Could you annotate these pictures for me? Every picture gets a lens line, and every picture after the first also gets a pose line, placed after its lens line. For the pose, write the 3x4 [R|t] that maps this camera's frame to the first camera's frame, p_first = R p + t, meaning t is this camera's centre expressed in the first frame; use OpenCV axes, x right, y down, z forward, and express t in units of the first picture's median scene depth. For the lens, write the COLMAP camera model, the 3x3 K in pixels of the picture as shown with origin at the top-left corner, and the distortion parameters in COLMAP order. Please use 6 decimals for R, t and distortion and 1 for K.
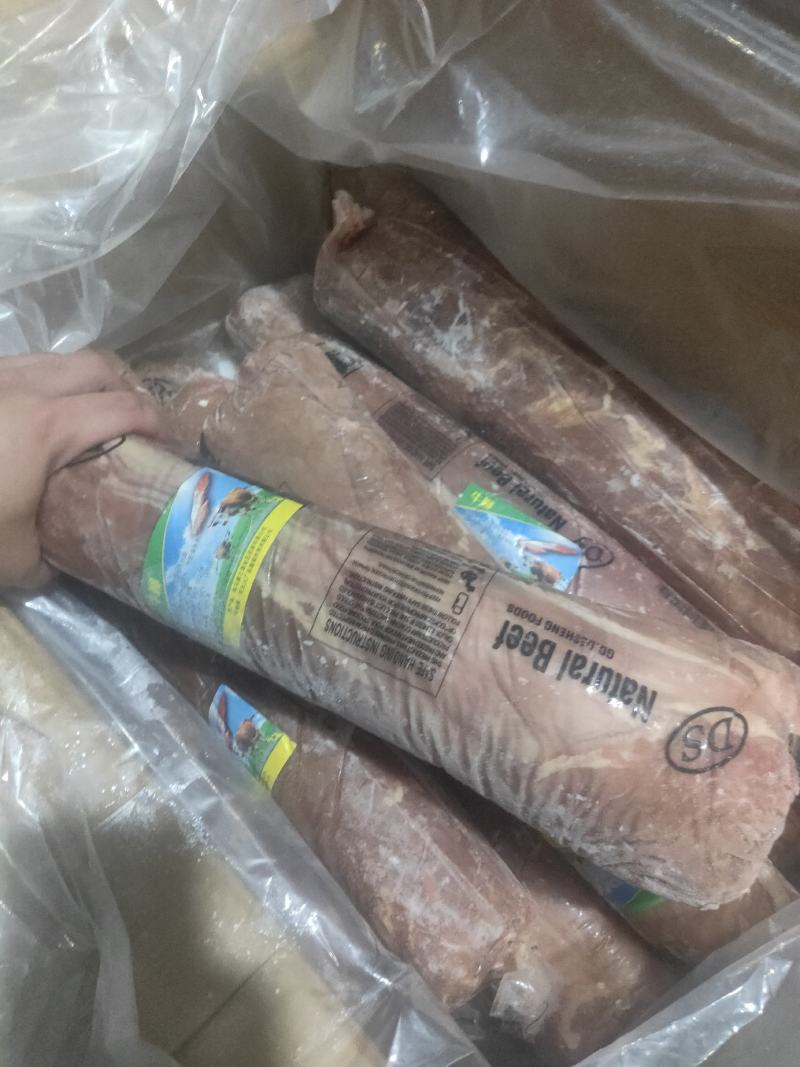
lens RADIAL K [[805.6, 0, 391.2], [0, 805.6, 532.6], [0, 0, 1]] dist [0.008999, -0.011094]
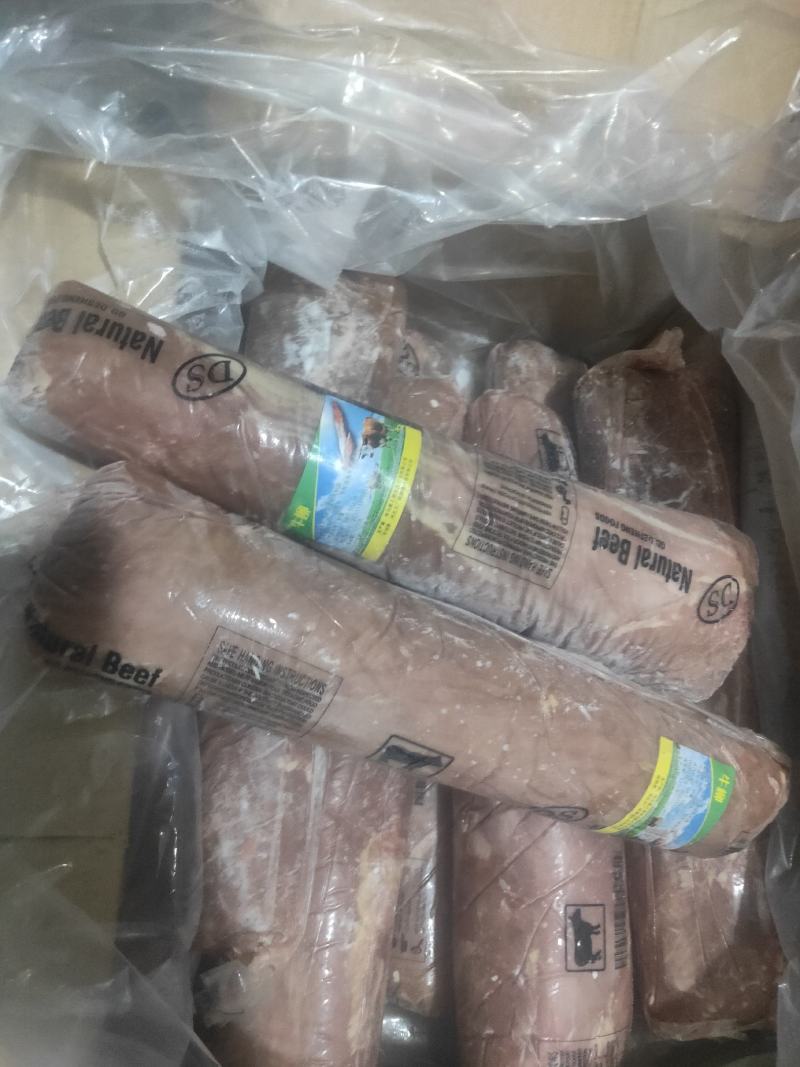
lens RADIAL K [[805.6, 0, 391.2], [0, 805.6, 532.6], [0, 0, 1]] dist [0.008999, -0.011094]
pose [[0.924955, -0.083702, 0.370745, -0.639124], [-0.021661, 0.962255, 0.271286, -0.223862], [-0.379459, -0.258958, 0.888230, -0.024182]]
